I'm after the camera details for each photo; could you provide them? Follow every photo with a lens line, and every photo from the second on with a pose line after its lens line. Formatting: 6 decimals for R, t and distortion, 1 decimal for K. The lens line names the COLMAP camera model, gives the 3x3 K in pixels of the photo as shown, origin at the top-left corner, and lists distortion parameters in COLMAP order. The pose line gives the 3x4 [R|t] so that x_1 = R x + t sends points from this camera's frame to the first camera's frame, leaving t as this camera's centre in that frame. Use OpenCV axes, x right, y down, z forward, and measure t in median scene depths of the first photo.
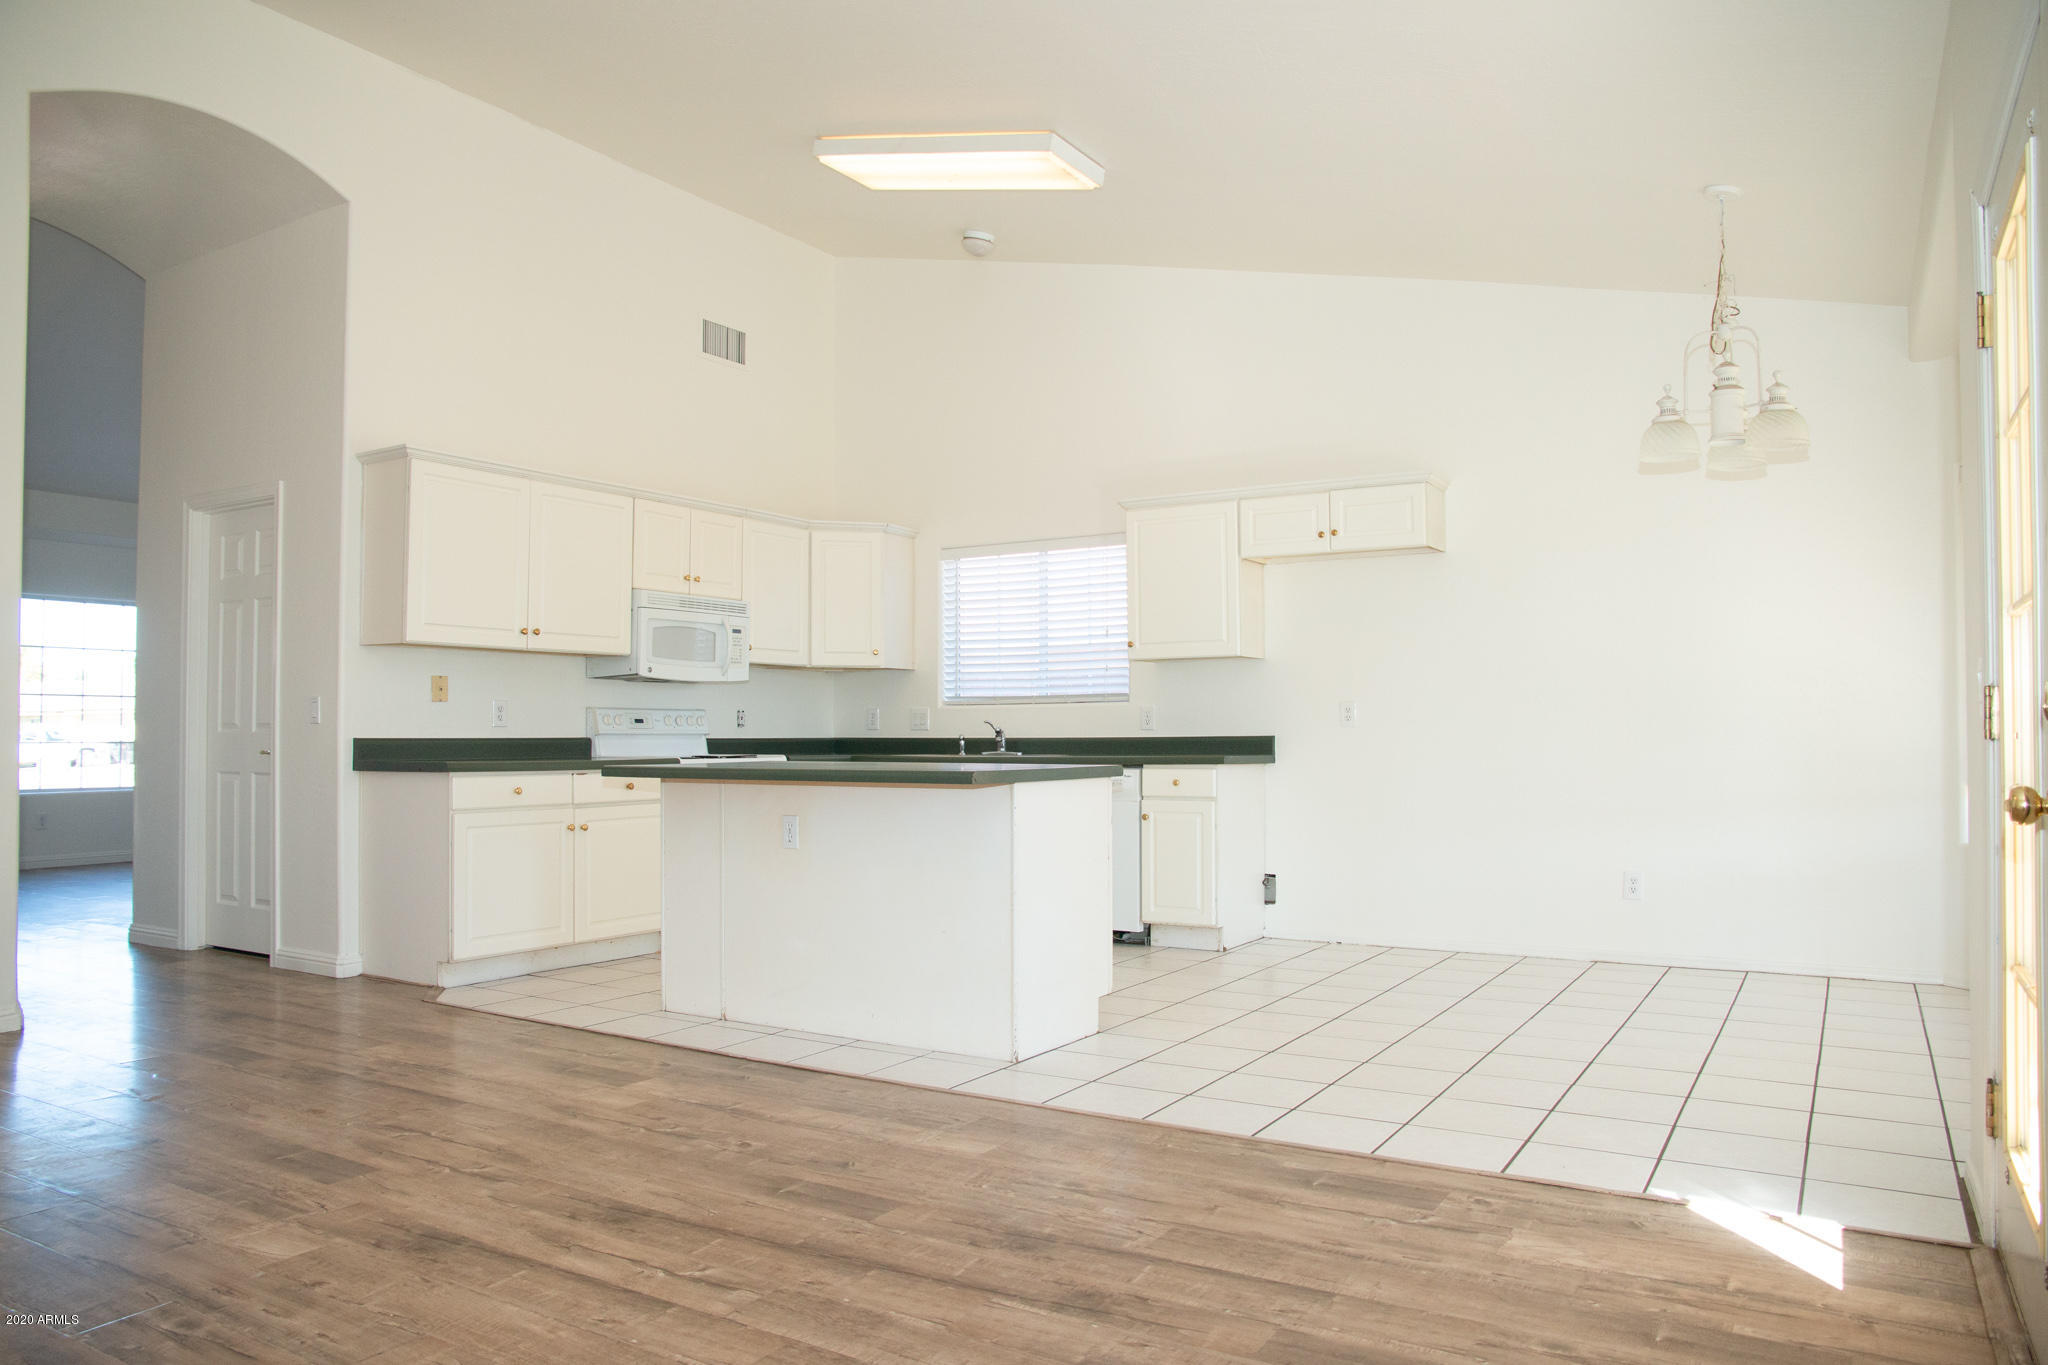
lens RADIAL K [[1404.3, 0, 1024.0], [0, 1404.3, 682.5], [0, 0, 1]] dist [-0.119110, 0.086965]
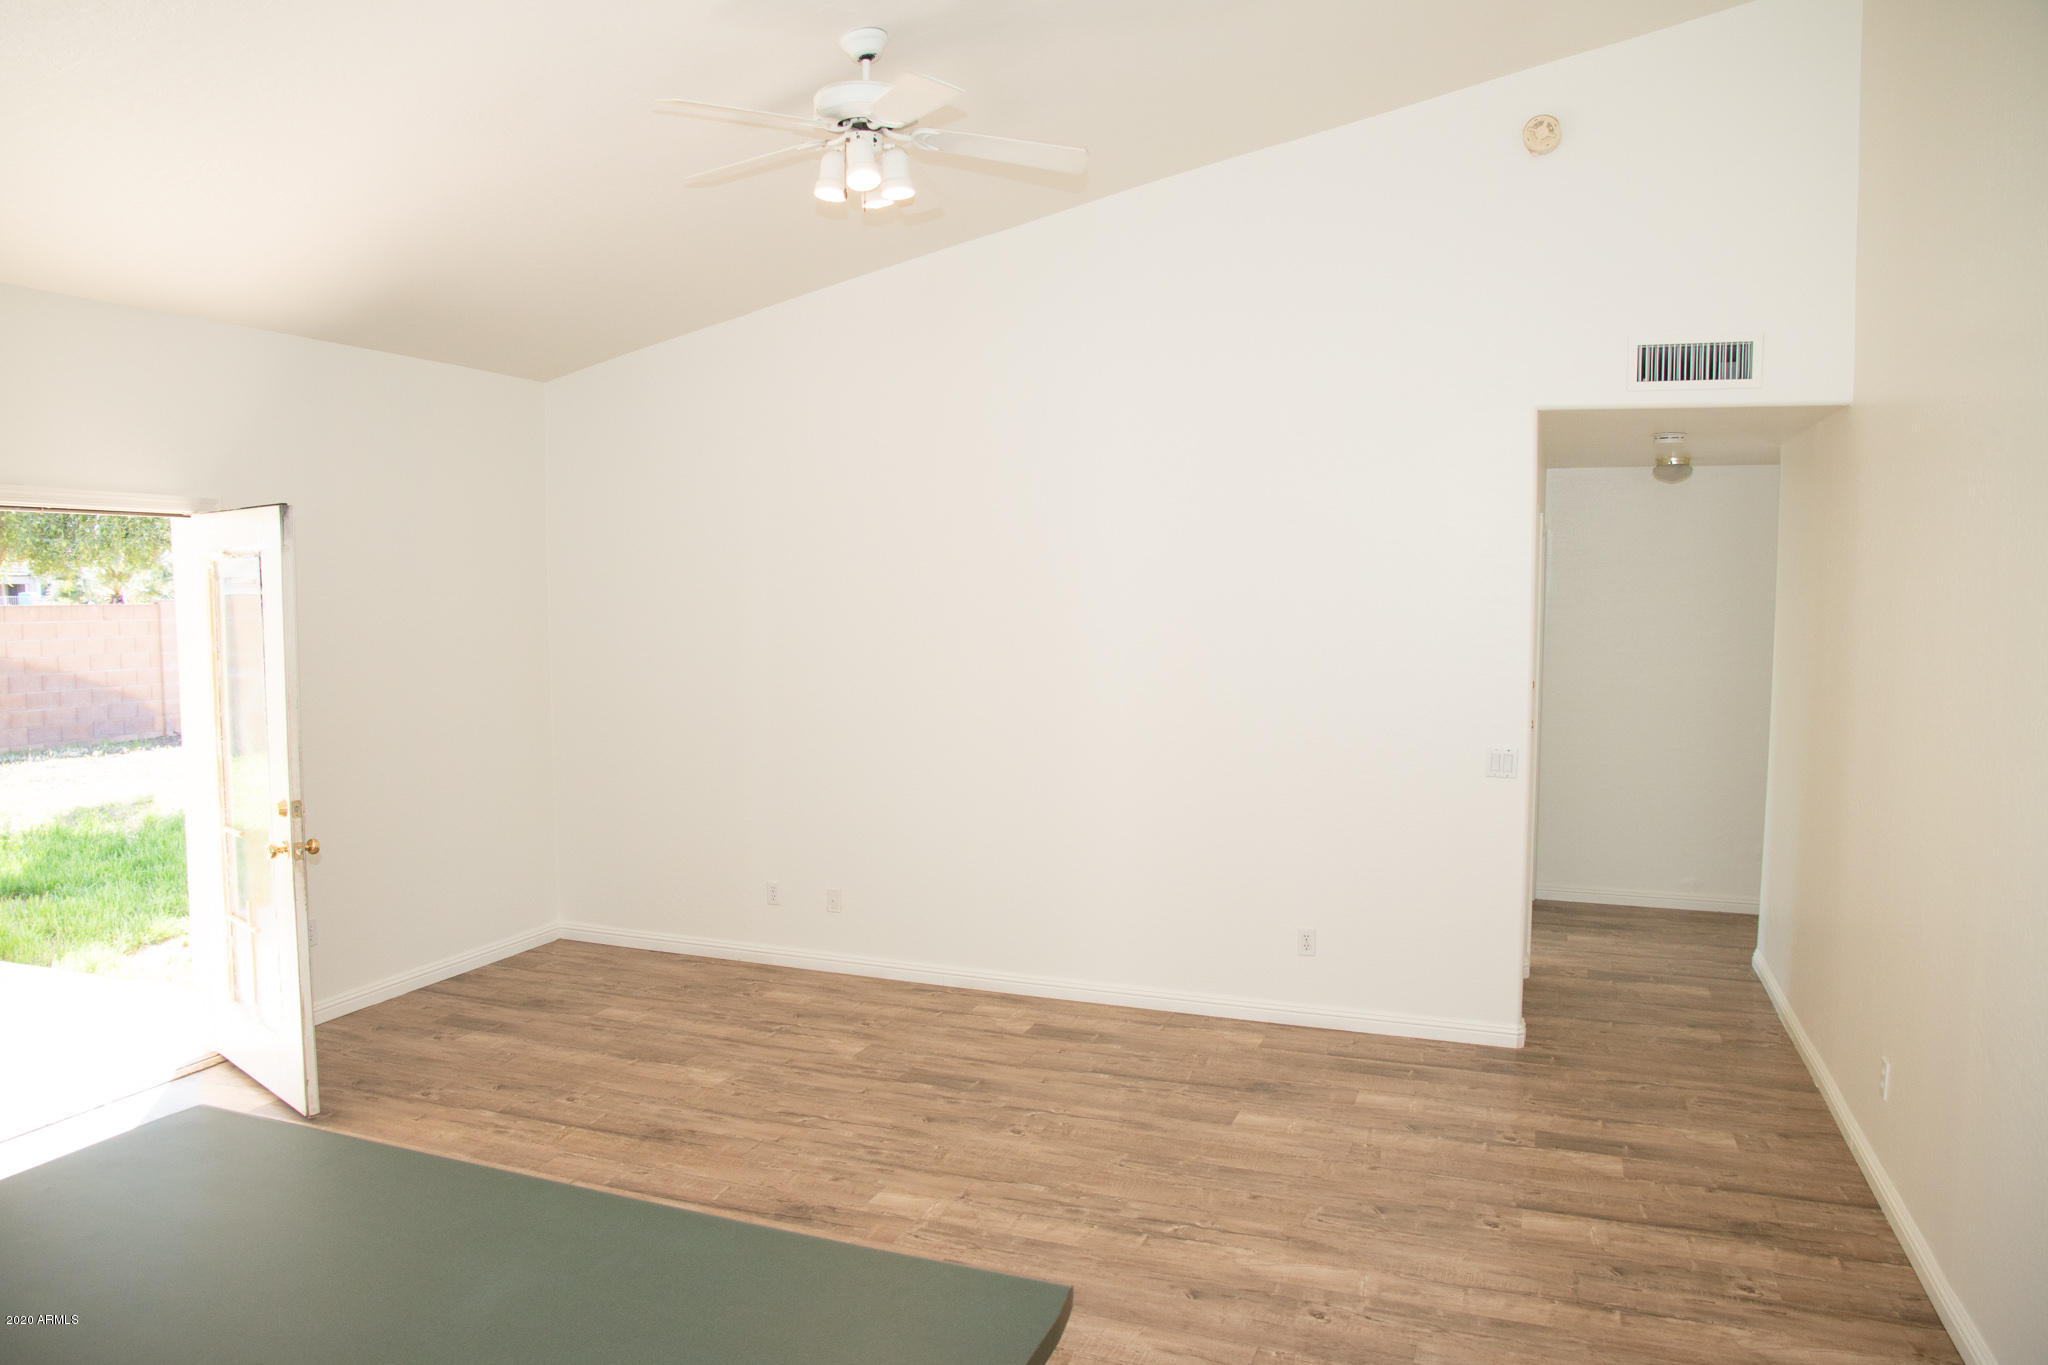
lens RADIAL K [[1404.3, 0, 1024.0], [0, 1404.3, 682.5], [0, 0, 1]] dist [-0.119110, 0.086965]
pose [[-0.982726, 0.011081, -0.184736, -0.170238], [0.003866, 0.999217, 0.039368, -0.084666], [0.185027, 0.037973, -0.981999, 1.020460]]
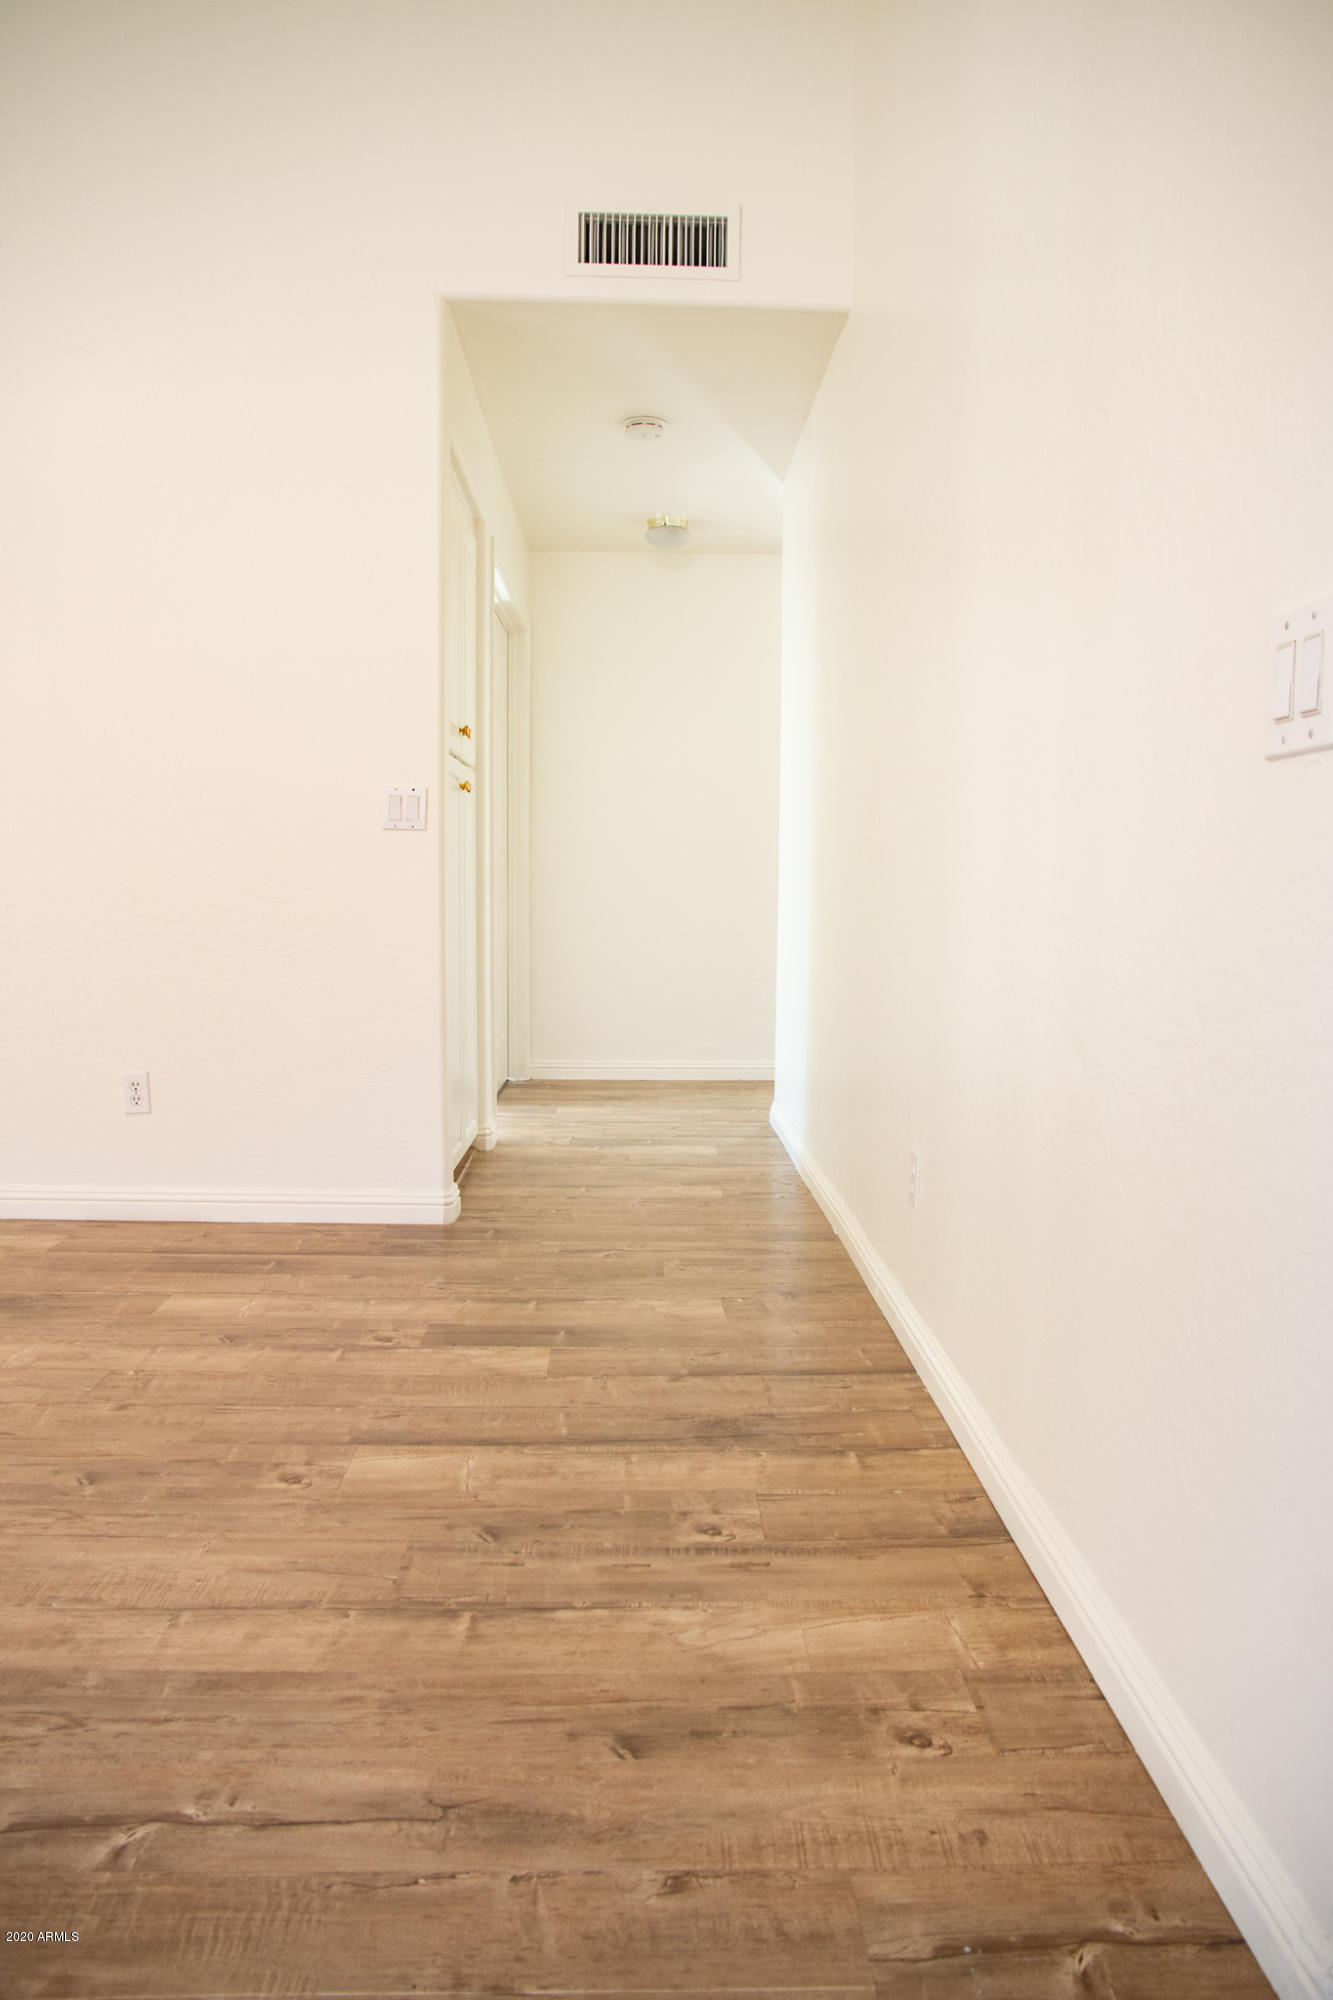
lens RADIAL K [[1371.4, 0, 666.5], [0, 1371.4, 1000.0], [0, 0, 1]] dist [-0.119110, 0.086965]
pose [[-0.838599, 0.041598, -0.543158, -0.382835], [0.013188, 0.998338, 0.056098, 0.043657], [0.544589, 0.039880, -0.837754, 0.796811]]
